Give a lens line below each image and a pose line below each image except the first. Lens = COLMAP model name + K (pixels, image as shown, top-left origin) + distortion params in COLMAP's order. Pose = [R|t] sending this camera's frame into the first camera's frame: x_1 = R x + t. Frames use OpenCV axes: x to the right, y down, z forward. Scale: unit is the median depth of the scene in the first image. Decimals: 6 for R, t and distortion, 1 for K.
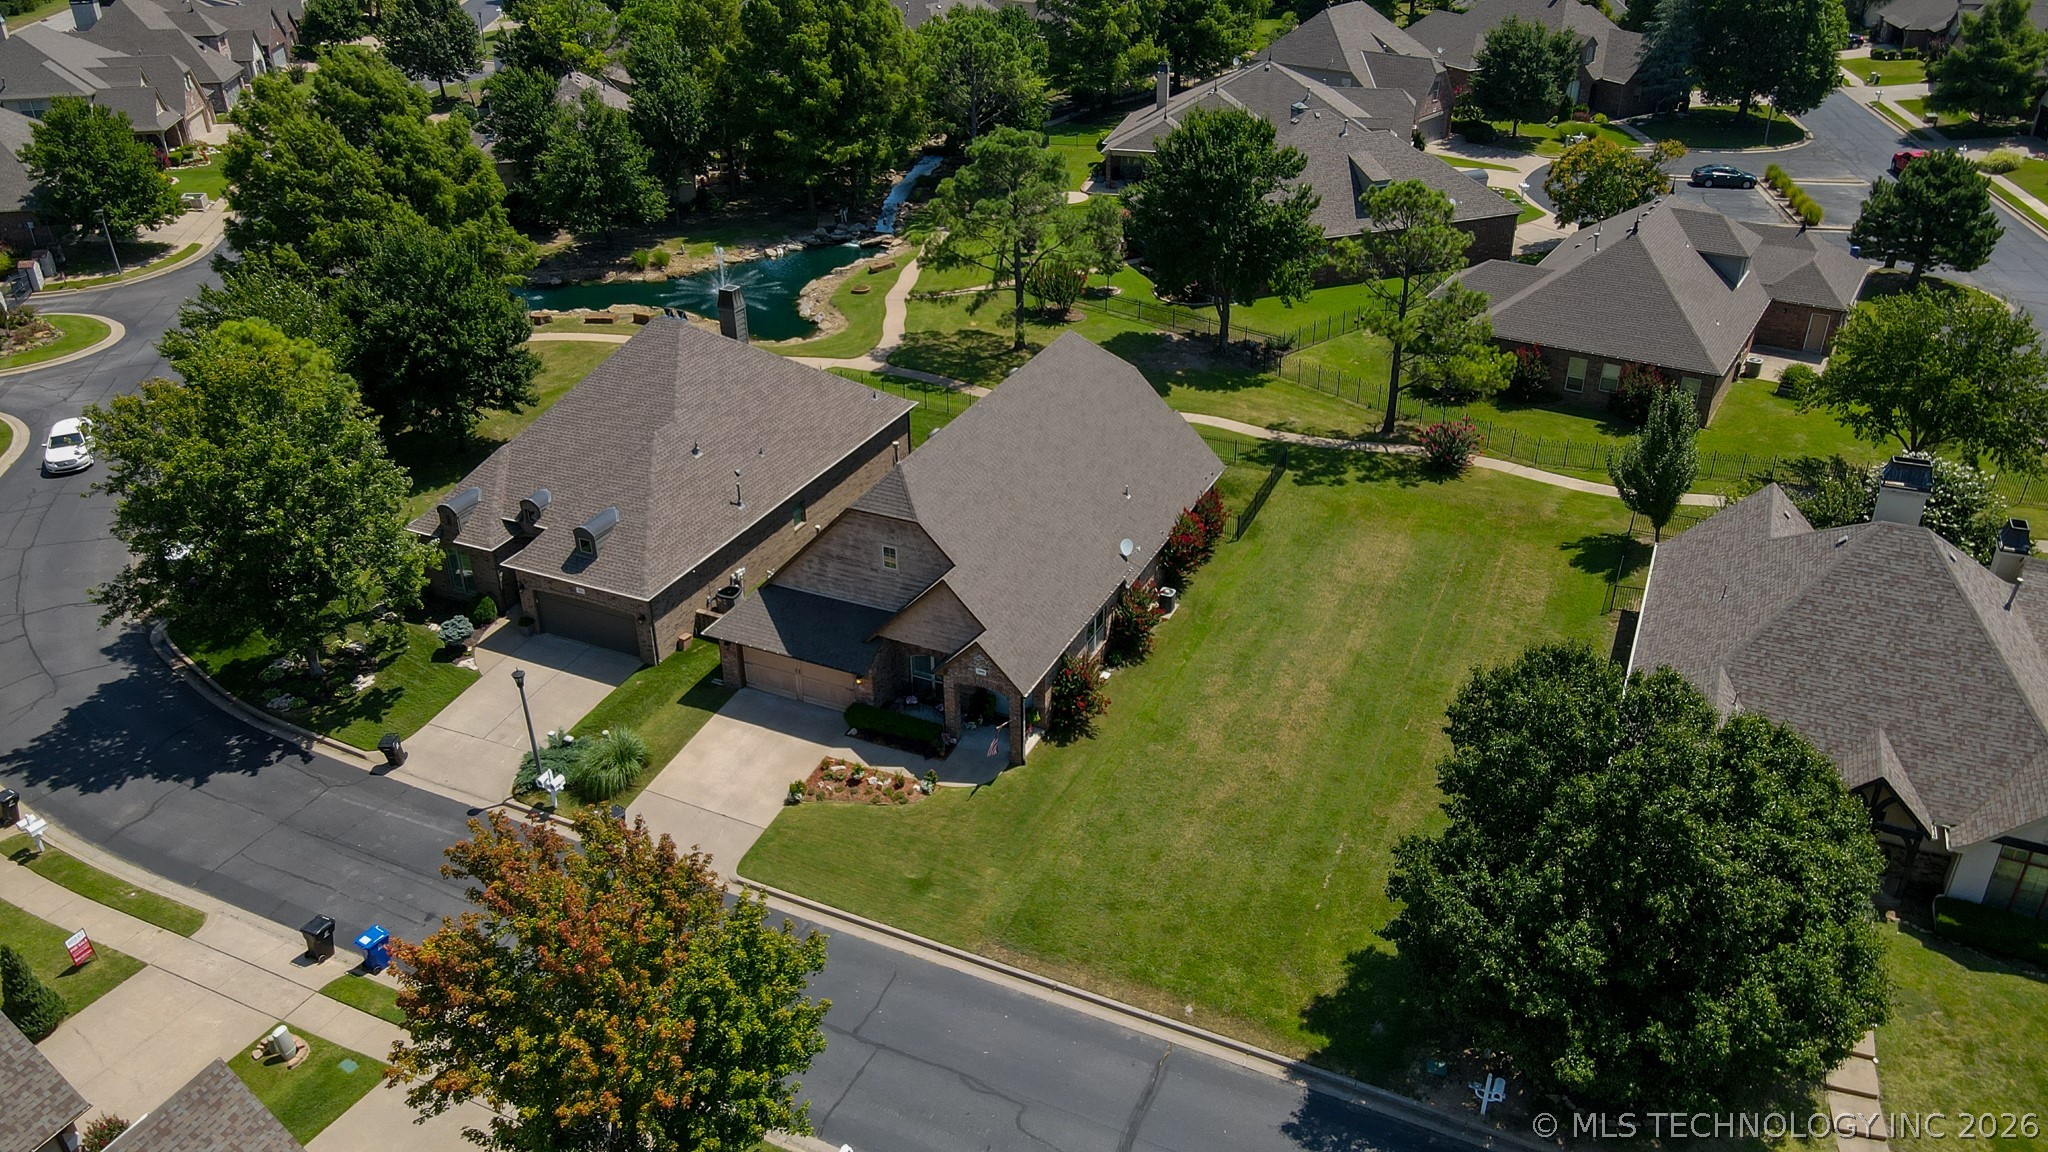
lens RADIAL K [[1514.7, 0, 996.6], [0, 1514.7, 571.5], [0, 0, 1]] dist [-0.030535, 0.065546]
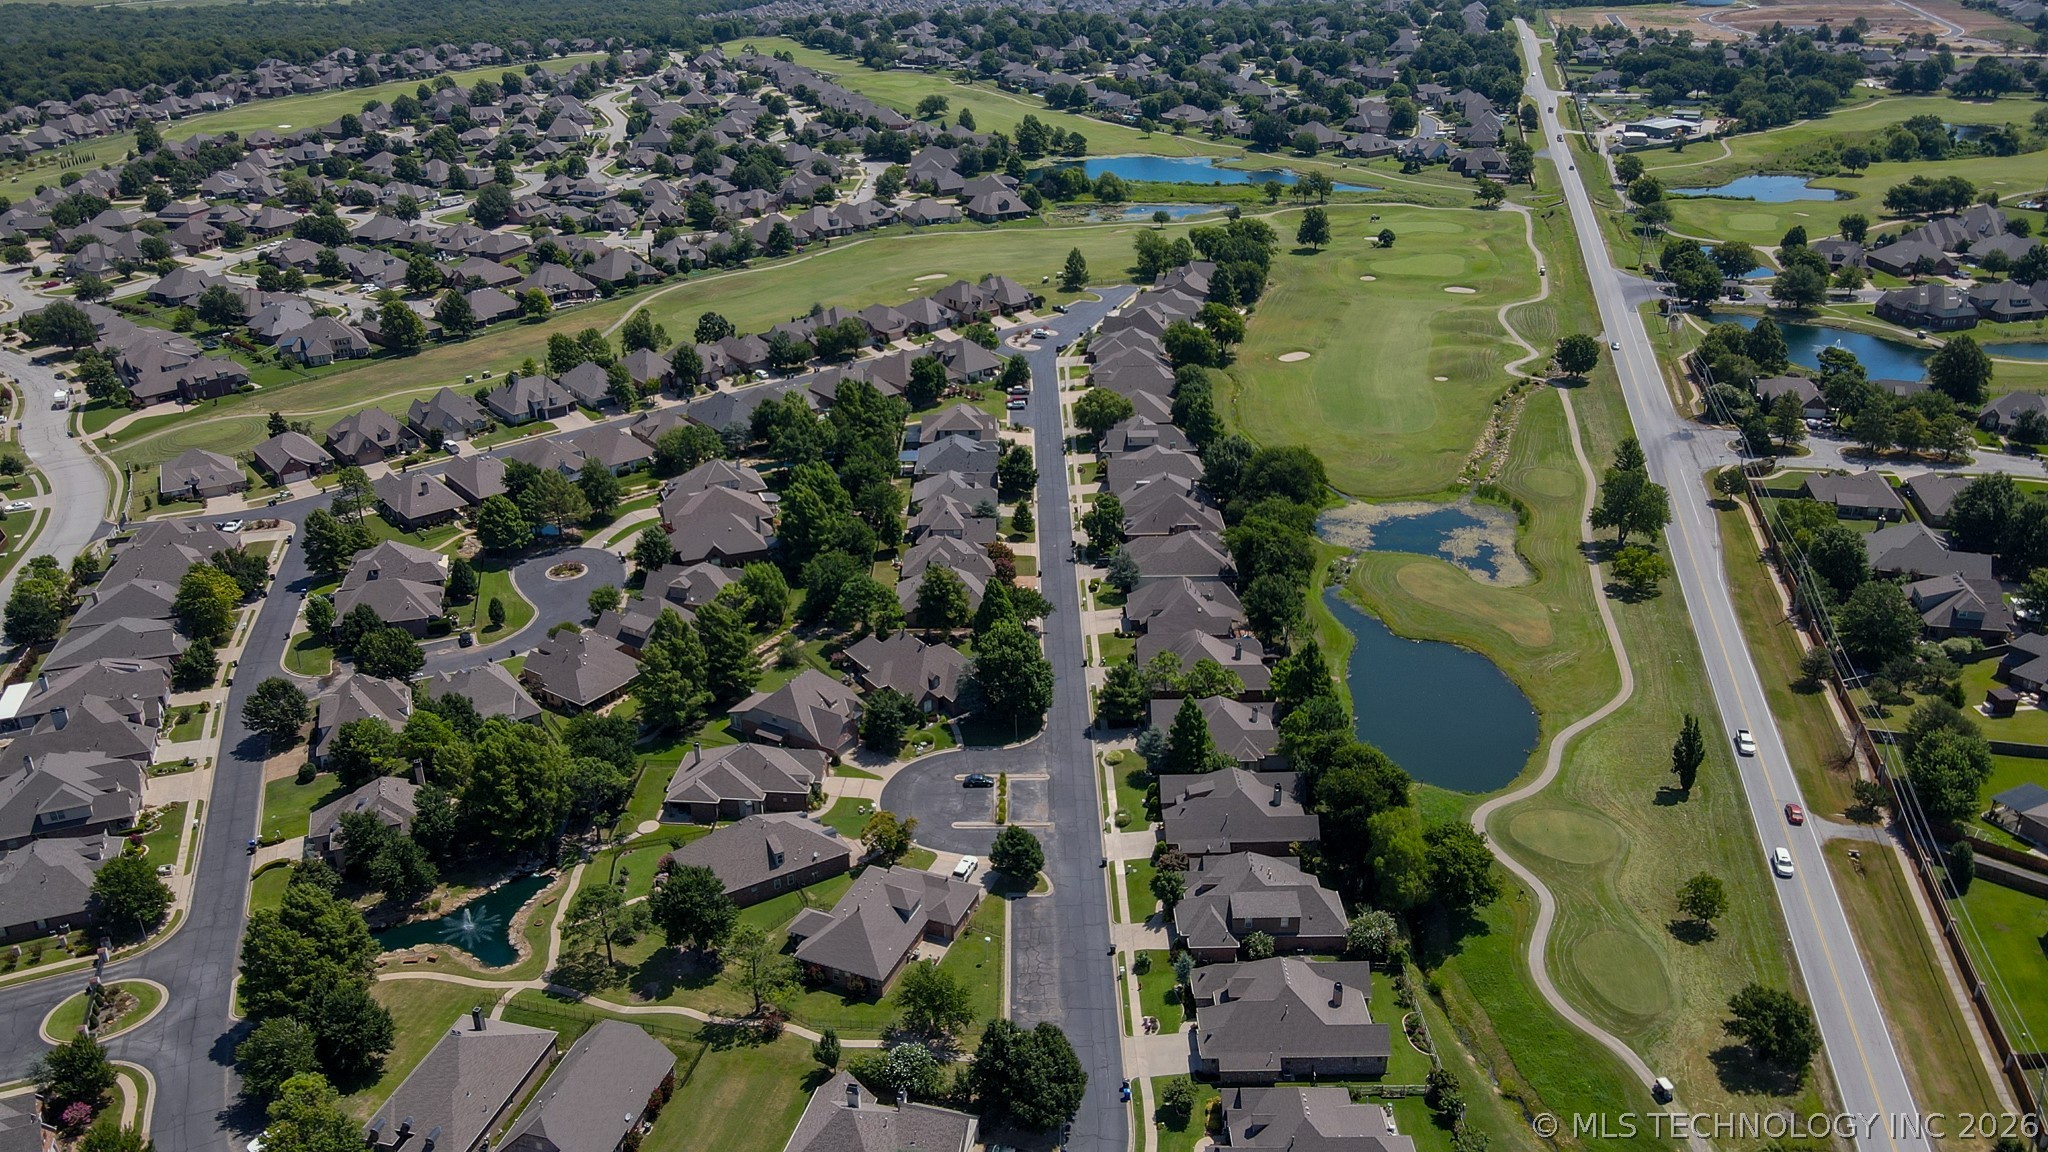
lens RADIAL K [[1519.7, 0, 994.4], [0, 1519.7, 550.3], [0, 0, 1]] dist [0.008660, 0.008433]
pose [[0.984028, -0.071867, 0.162862, 0.300832], [0.086023, 0.992947, -0.081591, -0.628302], [-0.155850, 0.094298, 0.983269, -1.632191]]
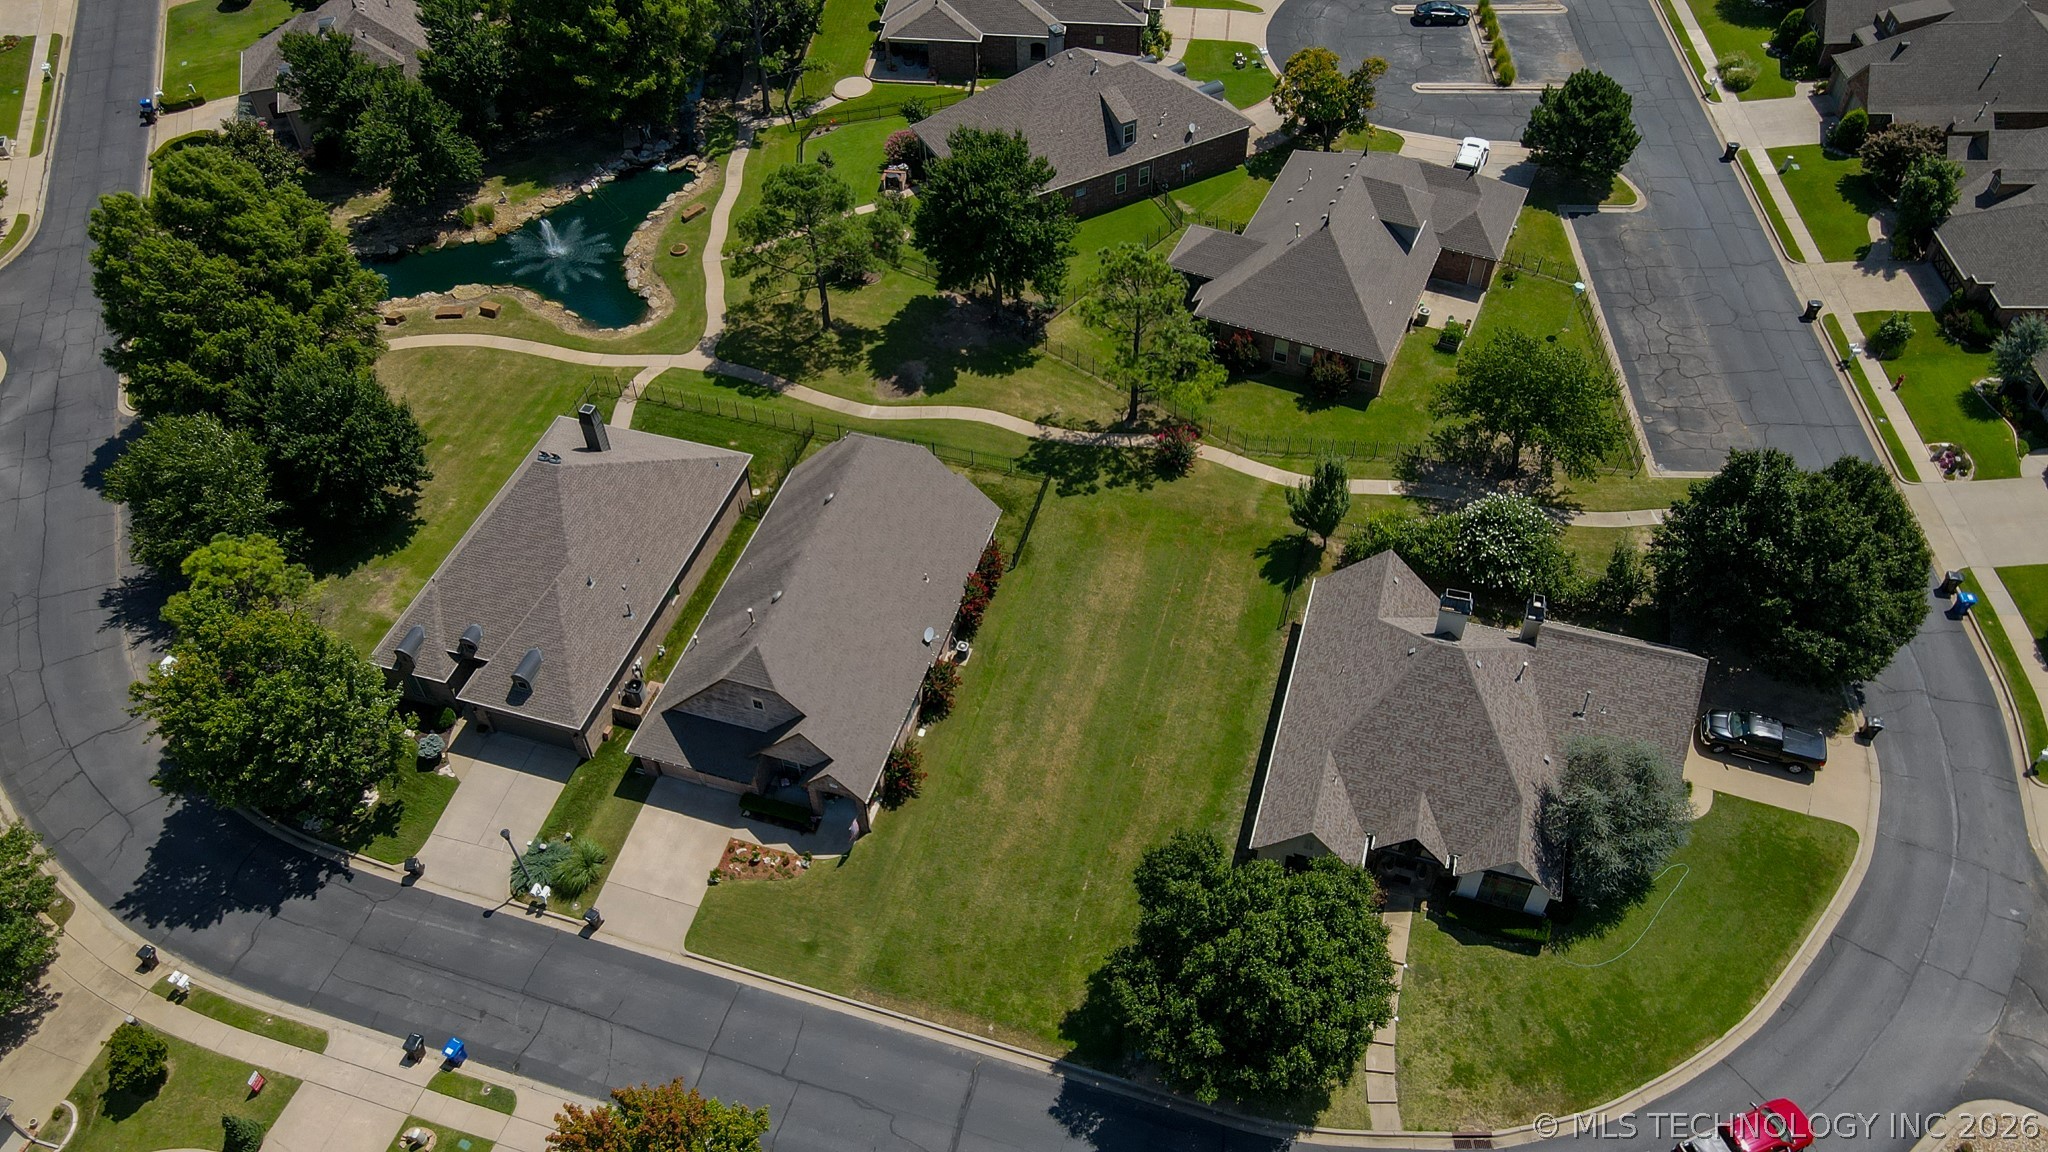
lens RADIAL K [[1508.2, 0, 993.1], [0, 1508.2, 567.1], [0, 0, 1]] dist [0.000988, 0.008129]
pose [[0.990473, -0.110731, 0.081866, 0.031369], [0.079912, 0.946332, 0.313160, -0.391864], [-0.112149, -0.303635, 0.946165, -0.209089]]
